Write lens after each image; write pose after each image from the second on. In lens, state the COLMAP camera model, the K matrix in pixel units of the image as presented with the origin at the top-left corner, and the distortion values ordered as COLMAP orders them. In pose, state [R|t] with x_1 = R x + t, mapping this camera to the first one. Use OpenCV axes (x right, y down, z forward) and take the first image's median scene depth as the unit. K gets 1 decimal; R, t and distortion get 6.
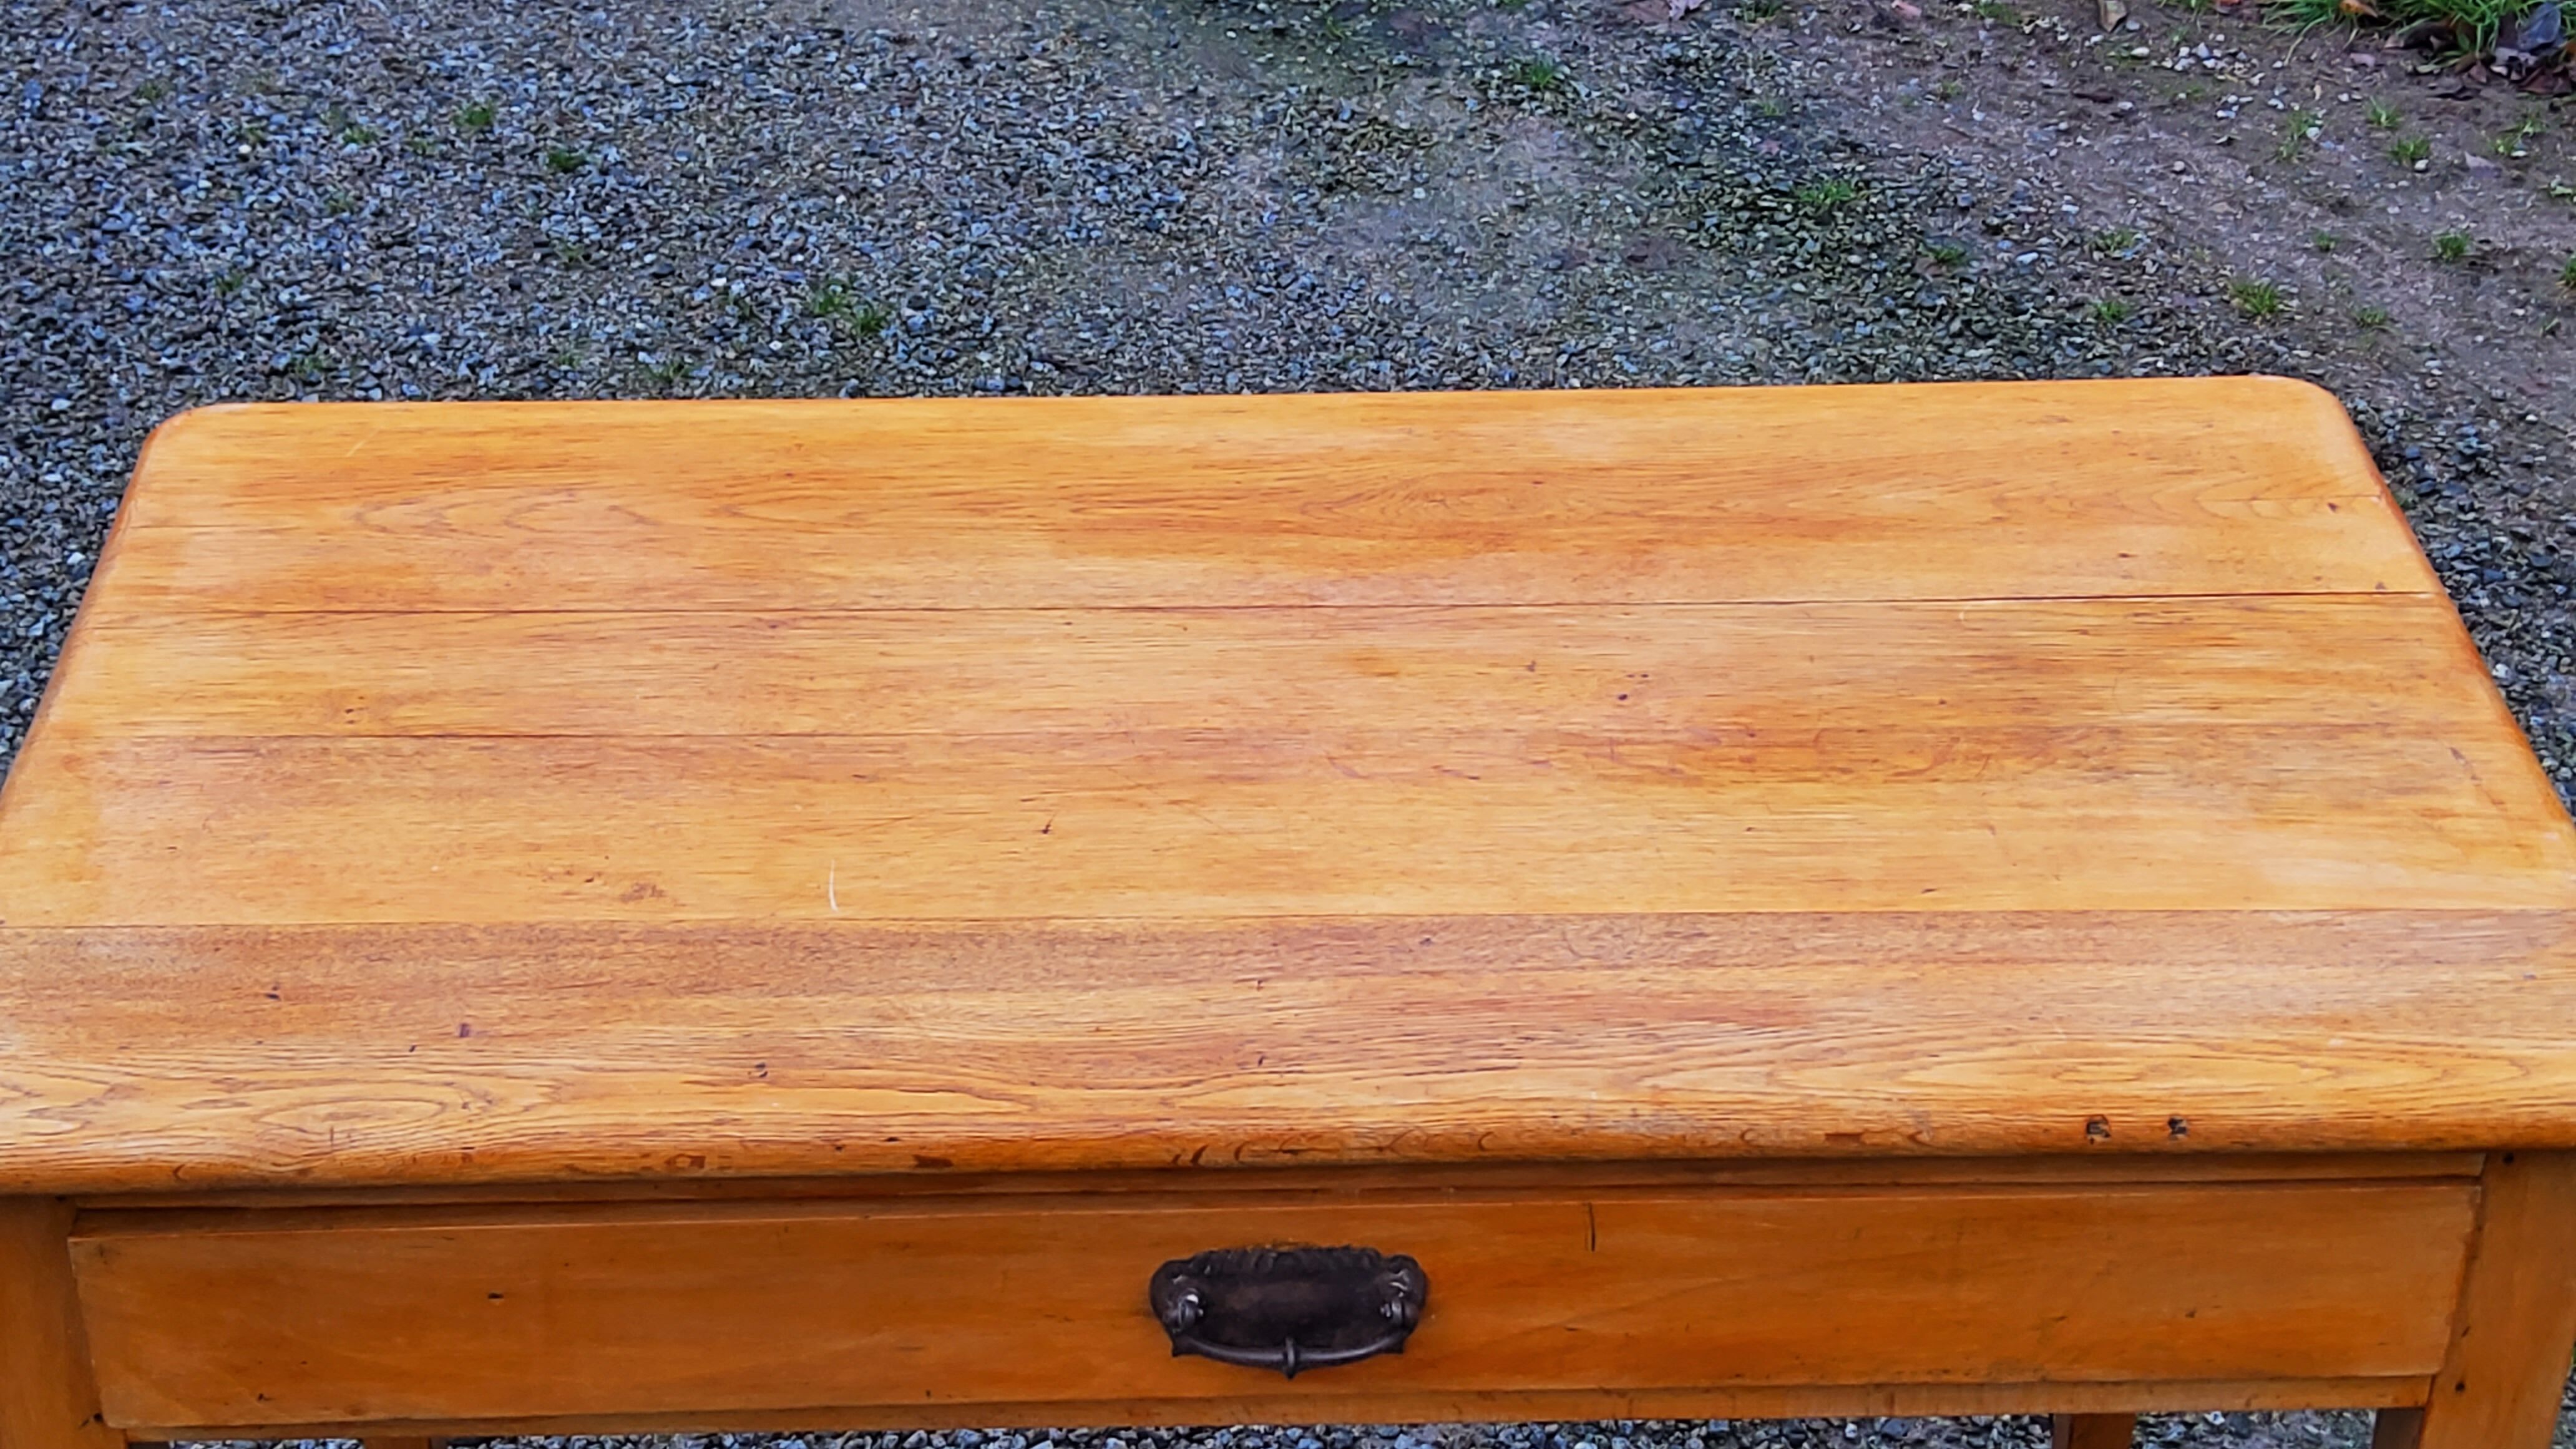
lens RADIAL K [[3808.1, 0, 1270.3], [0, 3808.1, 735.2], [0, 0, 1]] dist [0.112279, 0.000000]
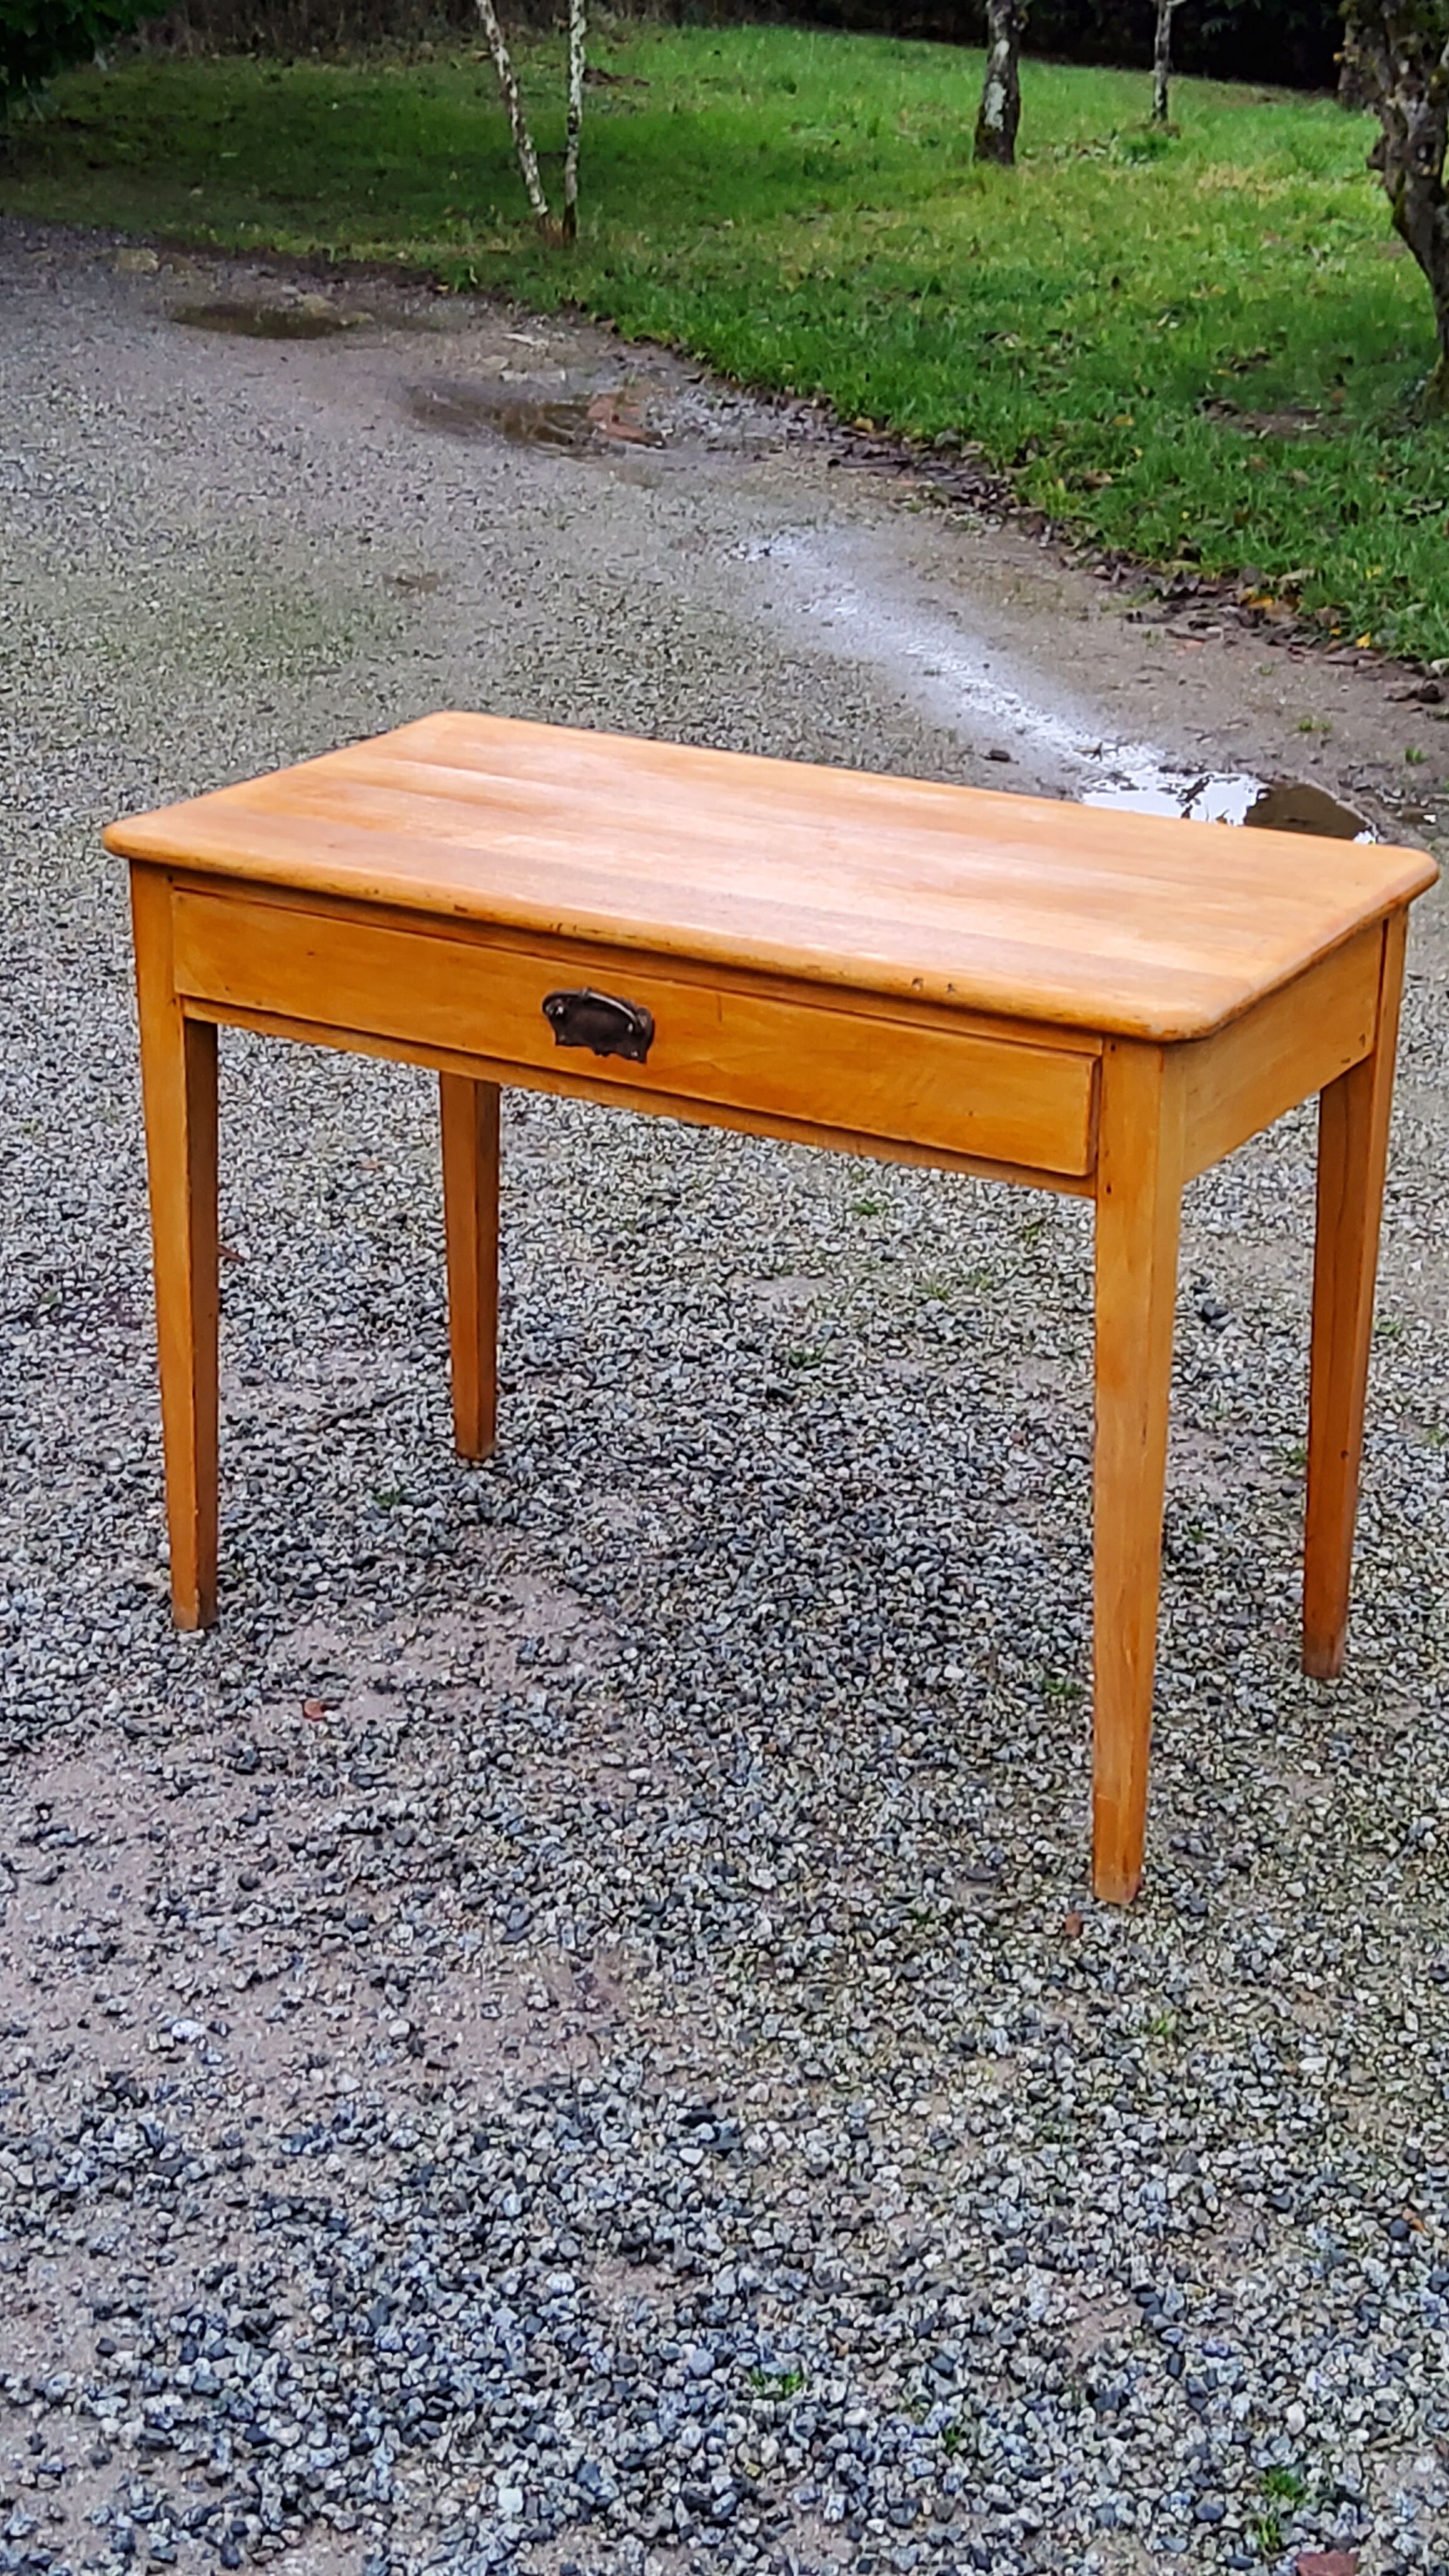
lens RADIAL K [[3808.1, 0, 734.3], [0, 3808.1, 1281.2], [0, 0, 1]] dist [0.112279, 0.000000]
pose [[0.852499, 0.195704, -0.484711, 1.055285], [-0.296576, 0.944662, -0.140200, 0.521052], [0.430451, 0.263274, 0.863365, -0.744709]]
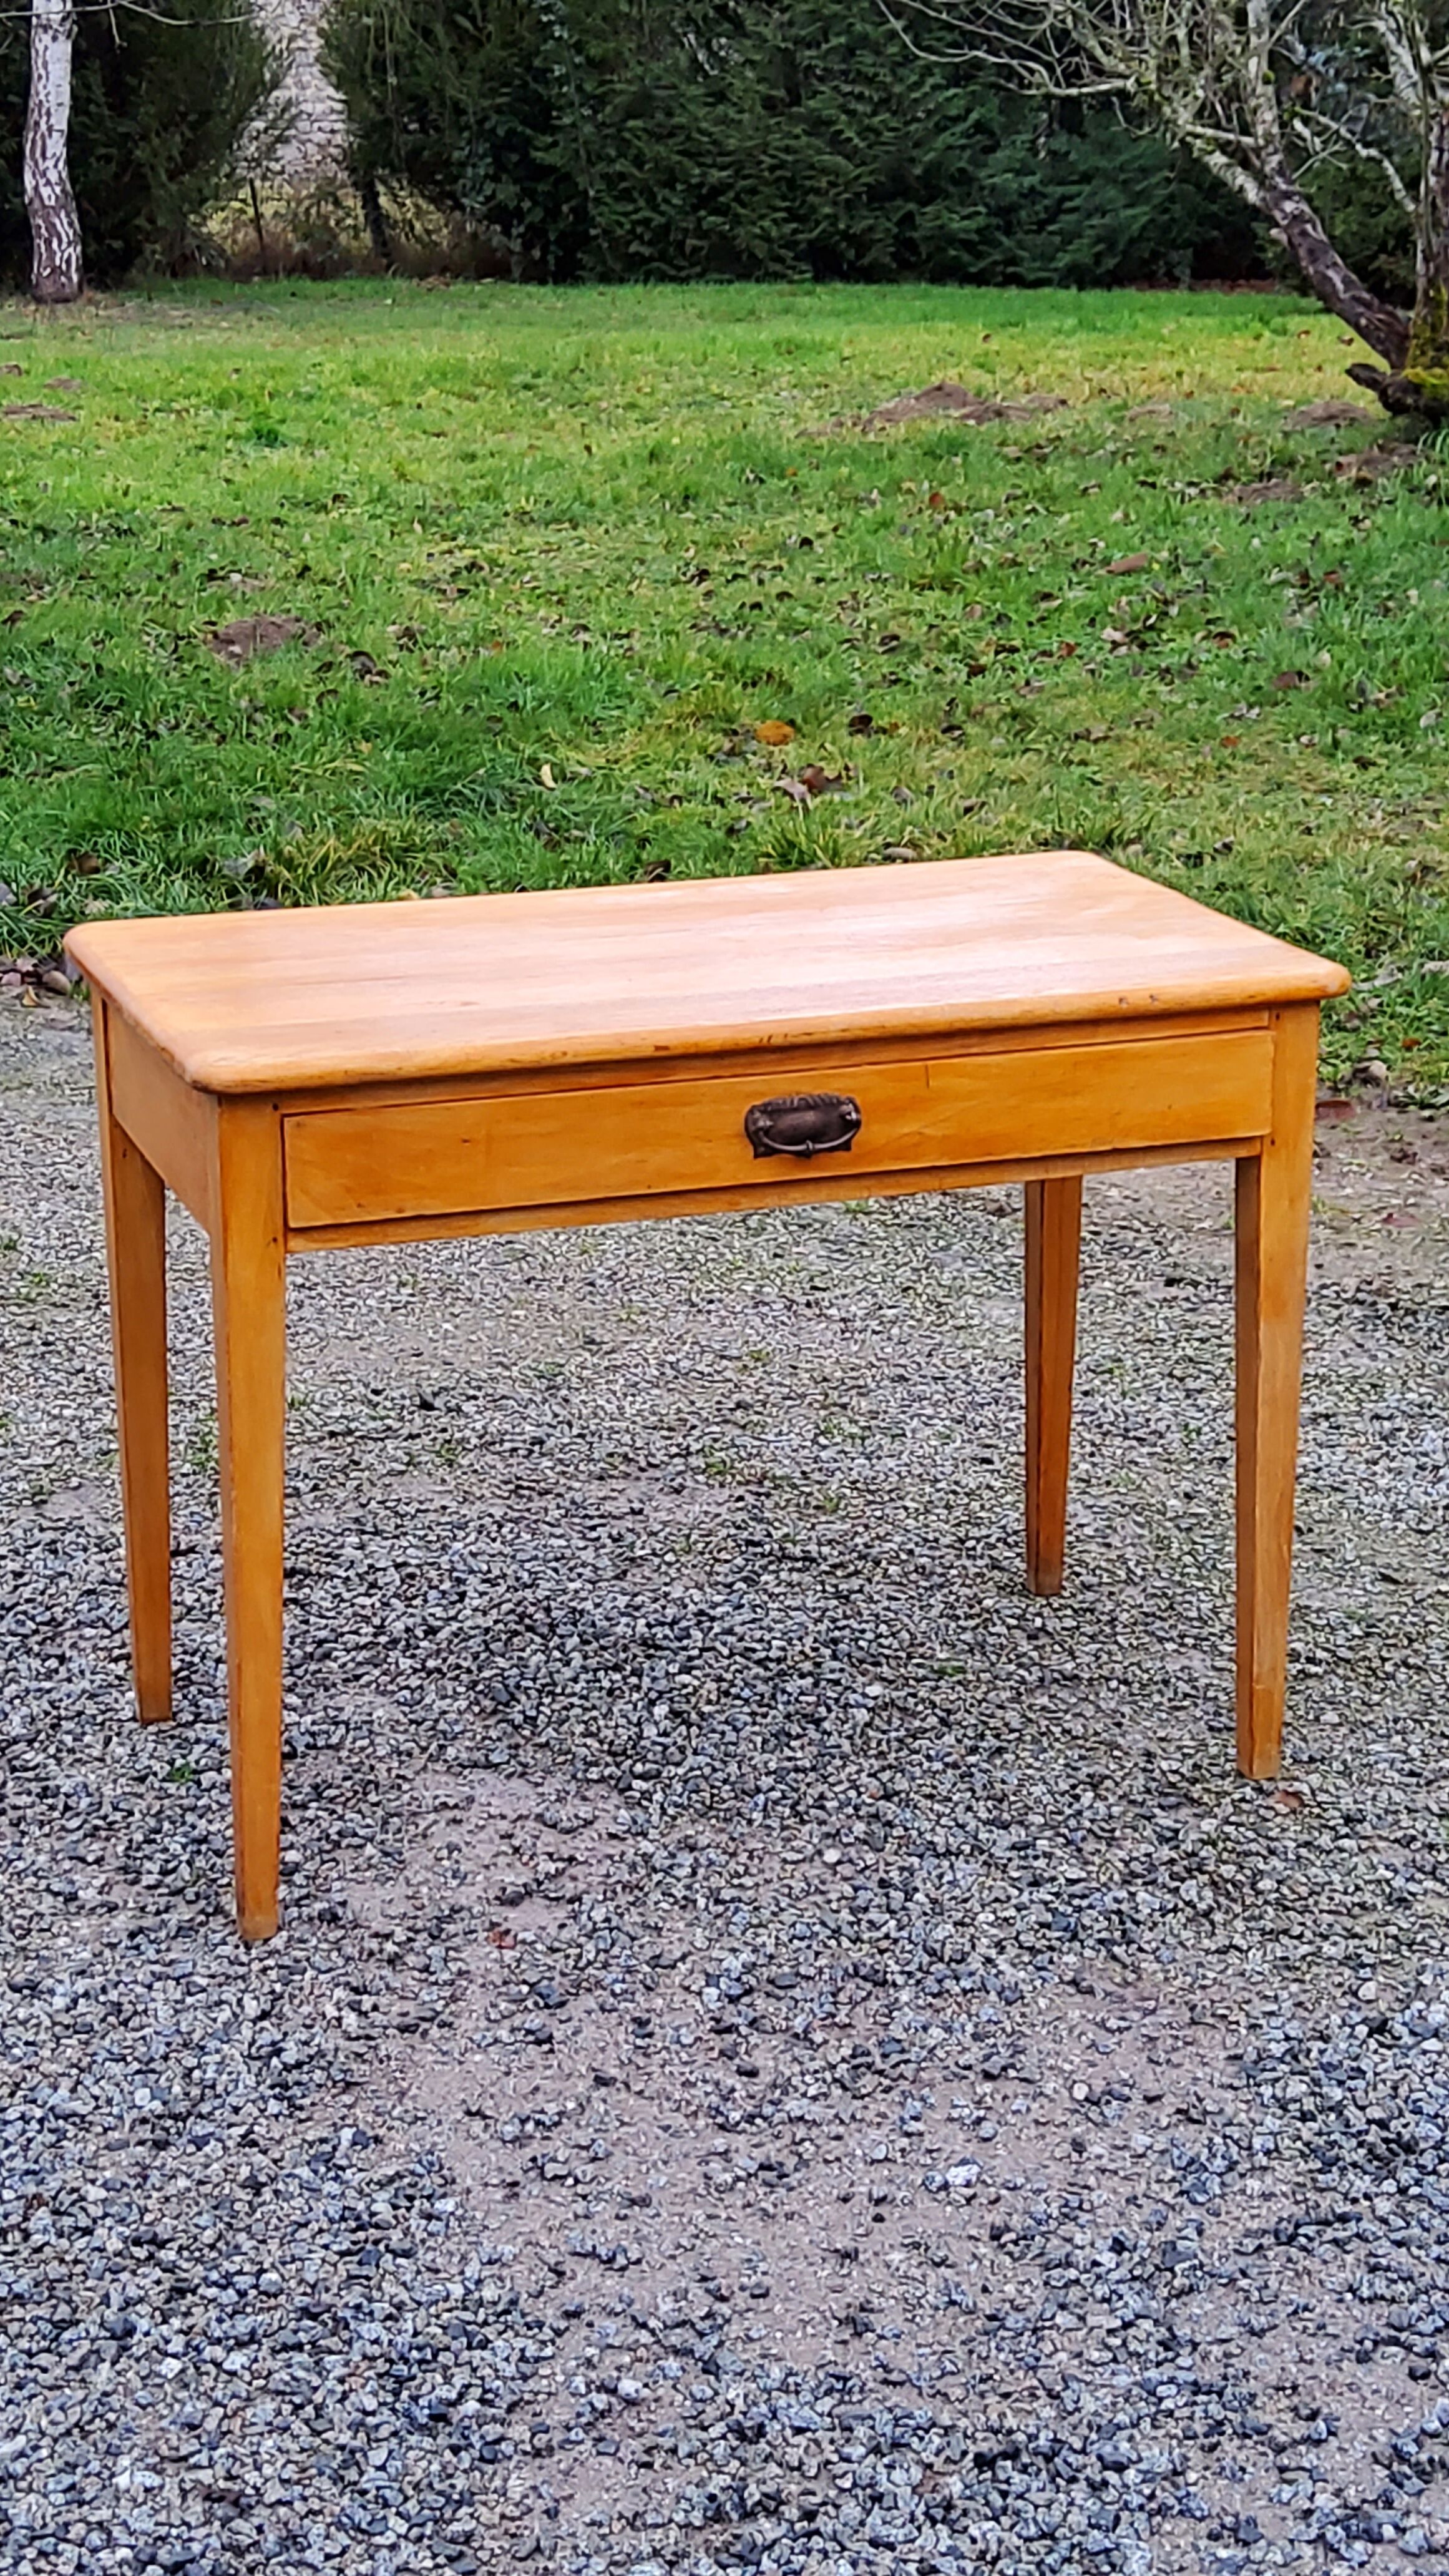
lens RADIAL K [[3808.1, 0, 756.2], [0, 3808.1, 1286.8], [0, 0, 1]] dist [0.112279, 0.000000]
pose [[0.947203, -0.098414, 0.305156, -0.648718], [0.176008, 0.955109, -0.238303, 0.699424], [-0.268005, 0.279431, 0.922004, -0.937669]]
